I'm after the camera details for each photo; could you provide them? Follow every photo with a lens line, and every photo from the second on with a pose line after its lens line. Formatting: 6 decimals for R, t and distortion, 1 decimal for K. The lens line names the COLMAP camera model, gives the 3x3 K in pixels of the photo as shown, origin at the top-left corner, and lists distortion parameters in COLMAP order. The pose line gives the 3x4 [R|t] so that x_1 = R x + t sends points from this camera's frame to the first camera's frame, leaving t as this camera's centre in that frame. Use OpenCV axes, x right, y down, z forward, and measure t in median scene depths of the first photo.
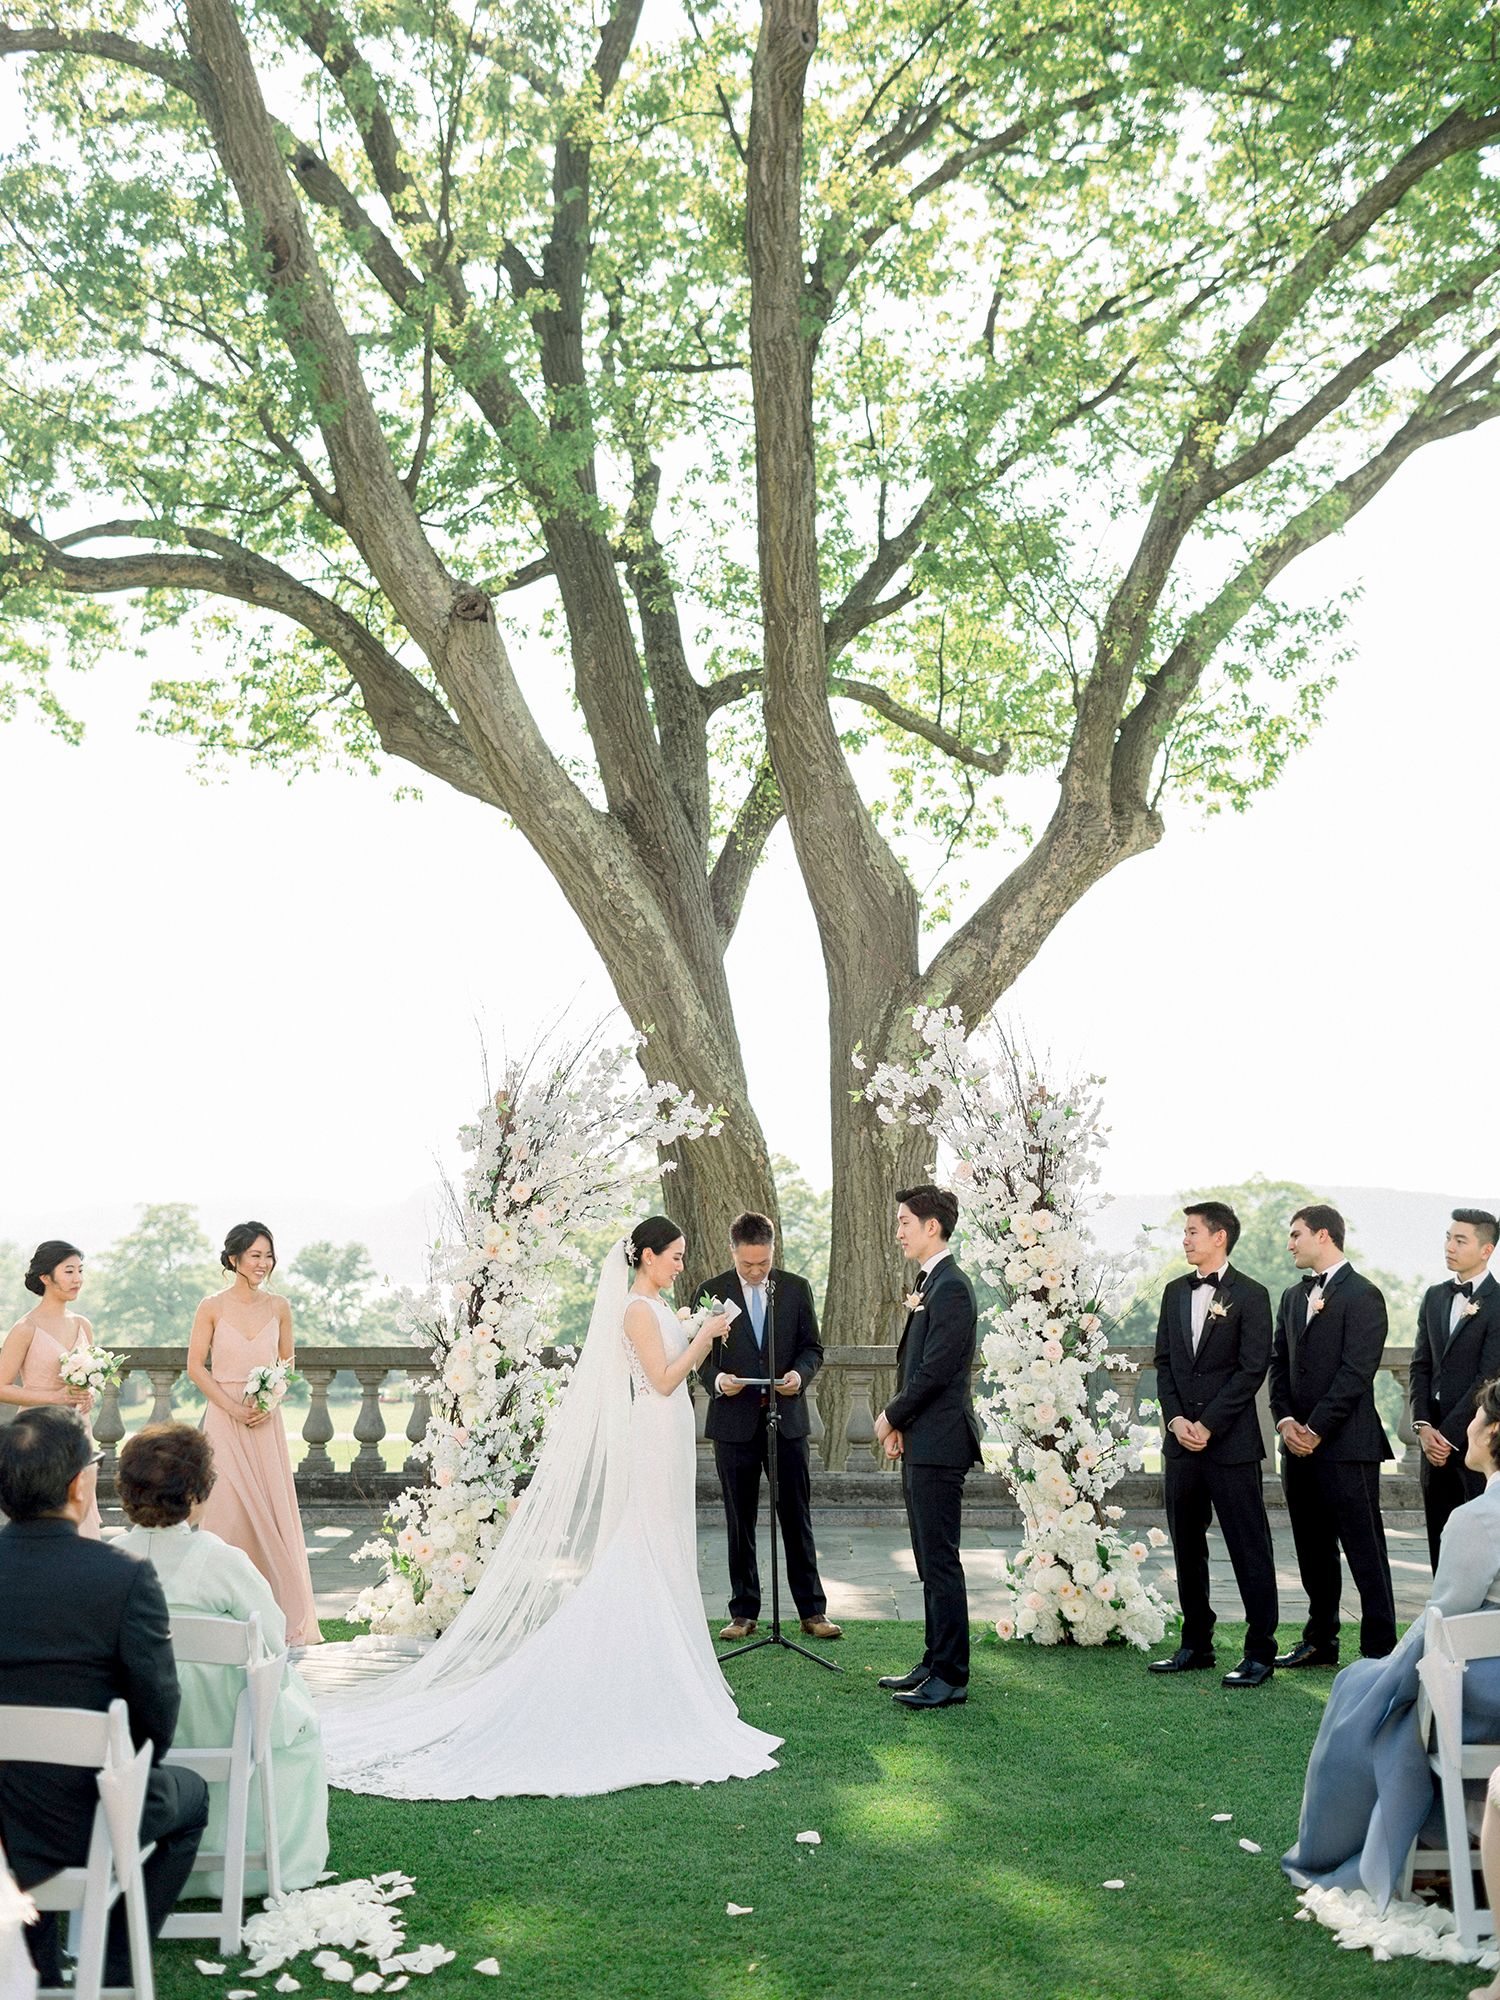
lens RADIAL K [[2126.7, 0, 743.3], [0, 2126.7, 955.7], [0, 0, 1]] dist [0.003330, 0.000000]
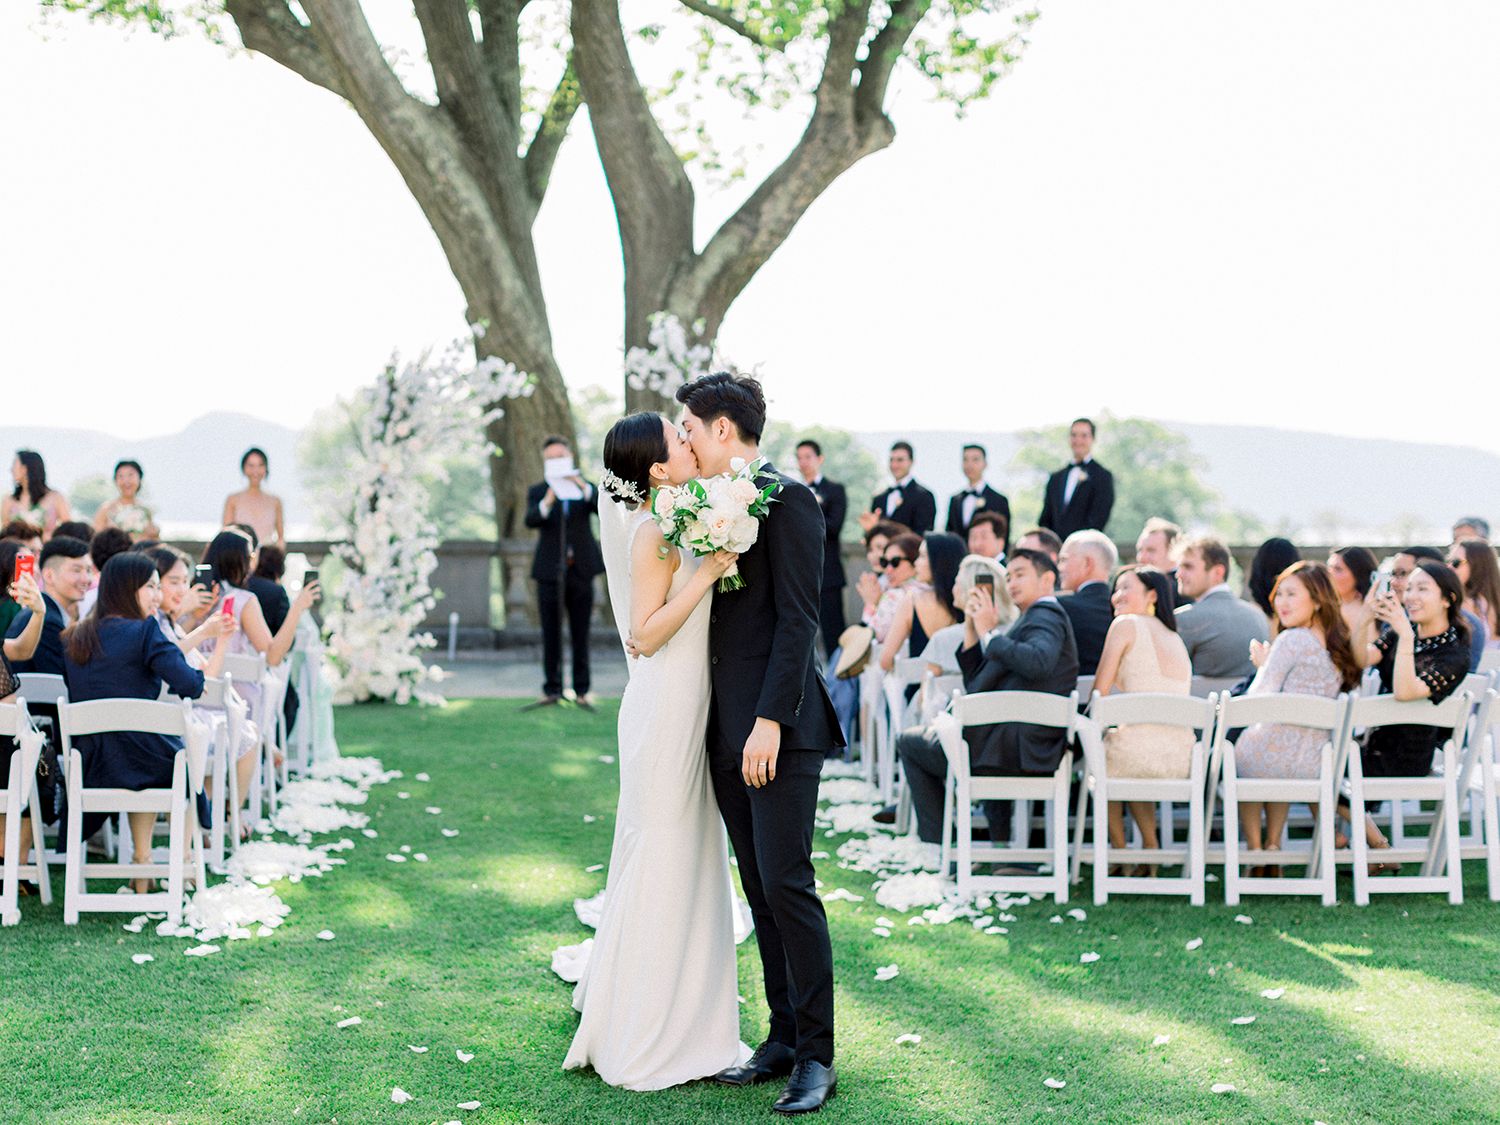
lens RADIAL K [[2433.4, 0, 685.1], [0, 2433.4, 495.6], [0, 0, 1]] dist [0.020434, 0.000000]
pose [[0.998627, 0.006161, 0.052016, 0.005411], [-0.013340, 0.990229, 0.138810, -0.047407], [-0.050653, -0.139314, 0.988952, -0.406572]]
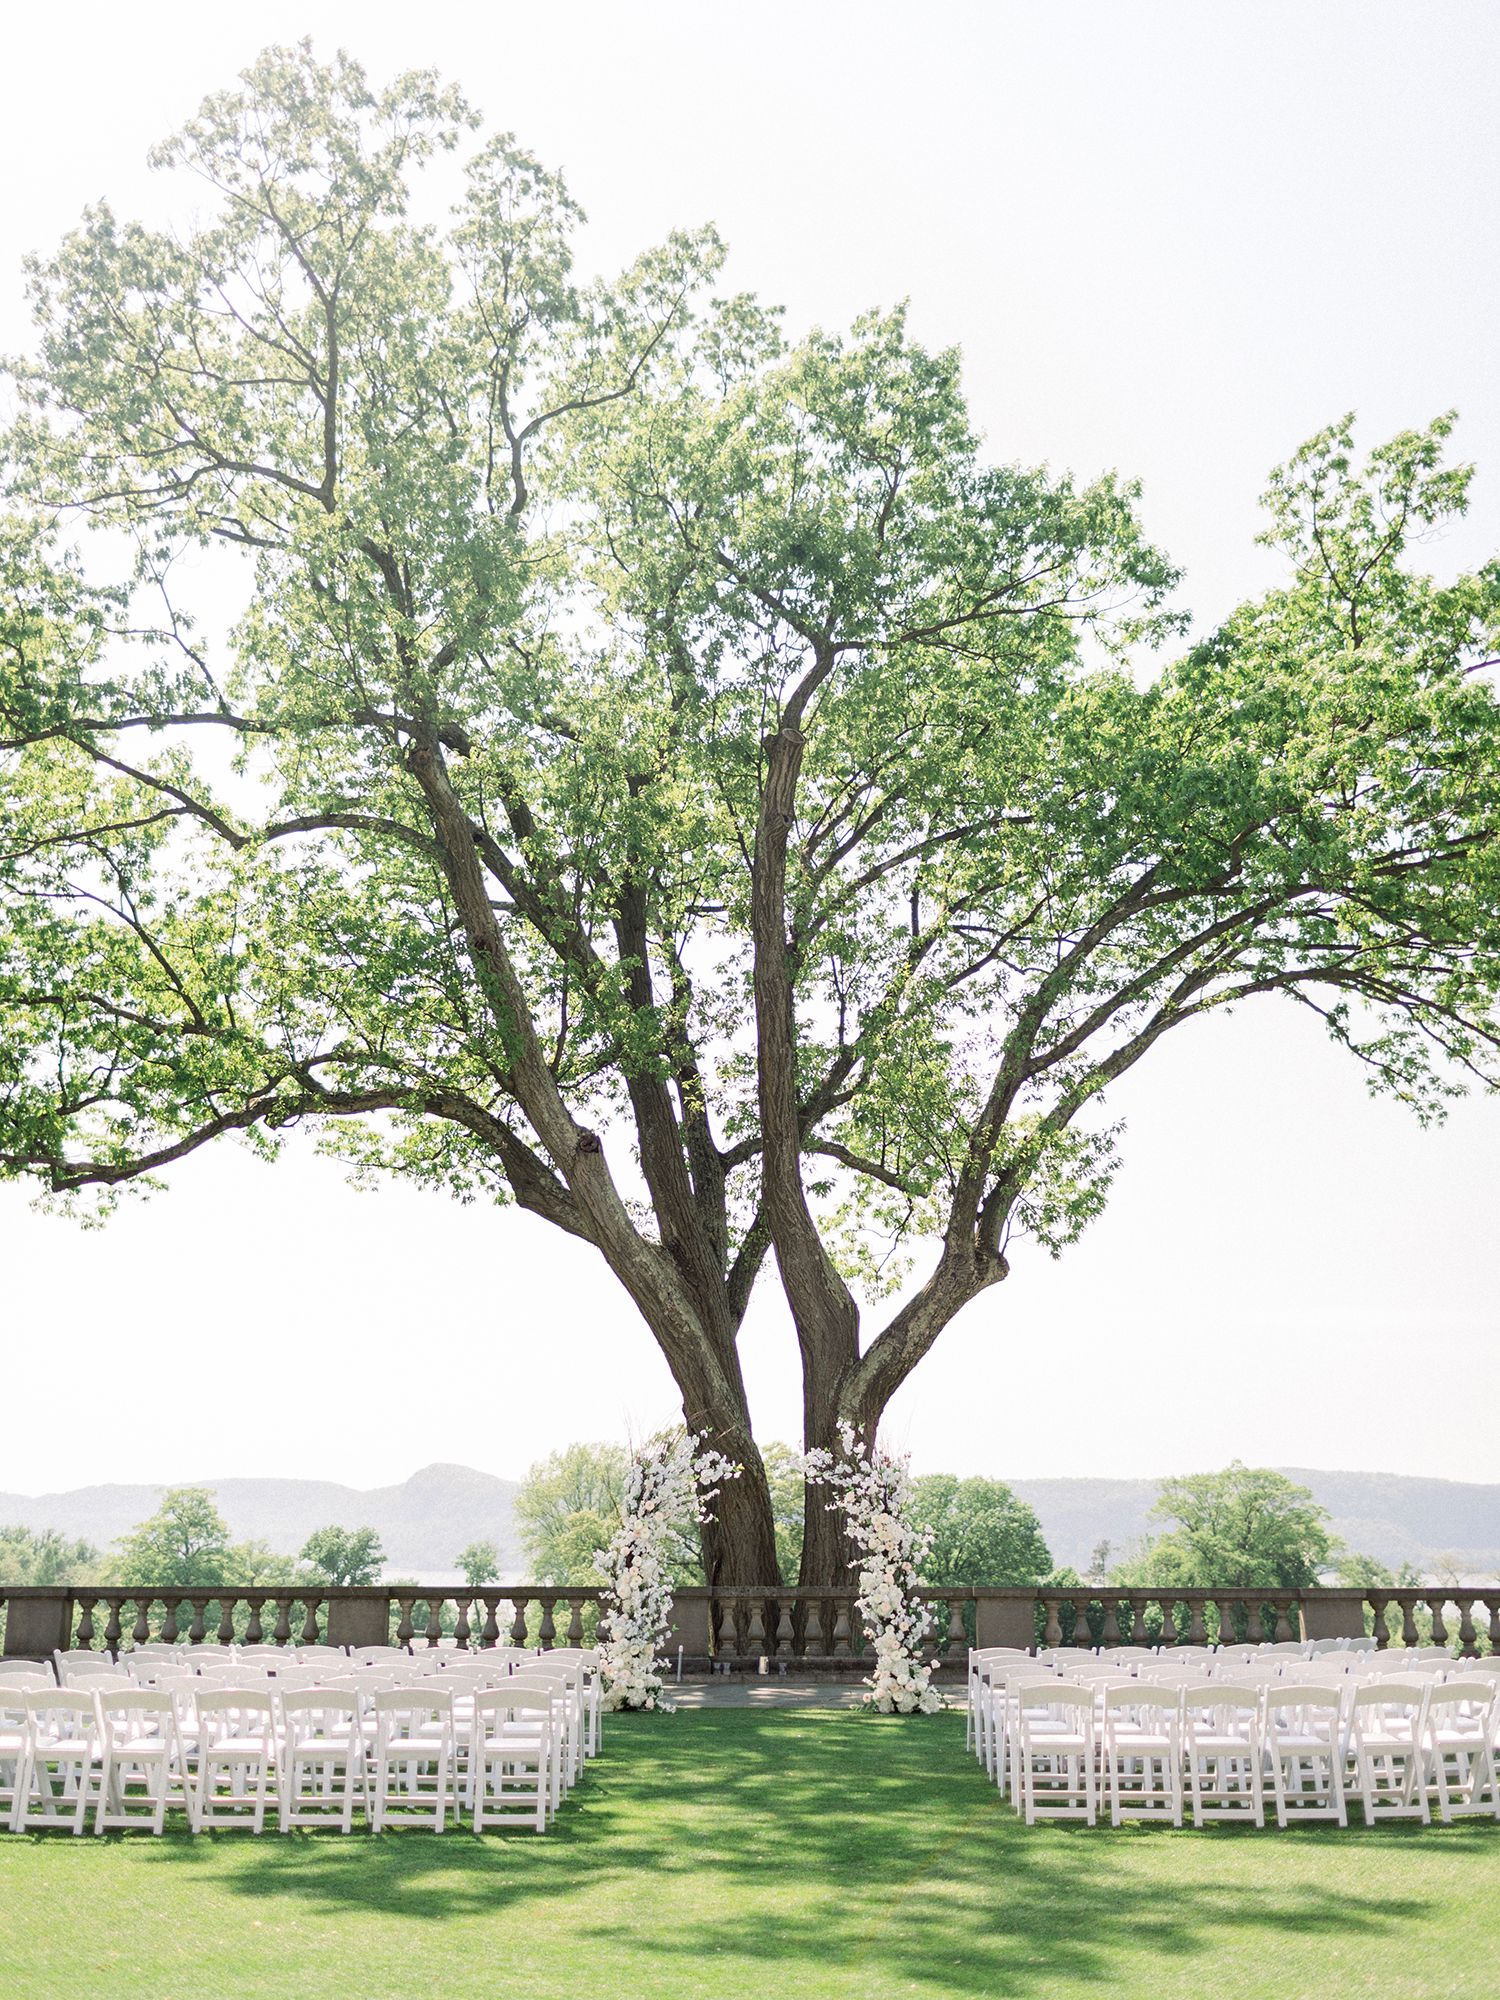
lens RADIAL K [[2126.7, 0, 742.7], [0, 2126.7, 982.5], [0, 0, 1]] dist [0.003330, 0.000000]
pose [[0.999997, 0.001724, -0.001488, -0.003176], [-0.001887, 0.993063, -0.117569, -0.086267], [0.001275, 0.117572, 0.993064, -0.643545]]
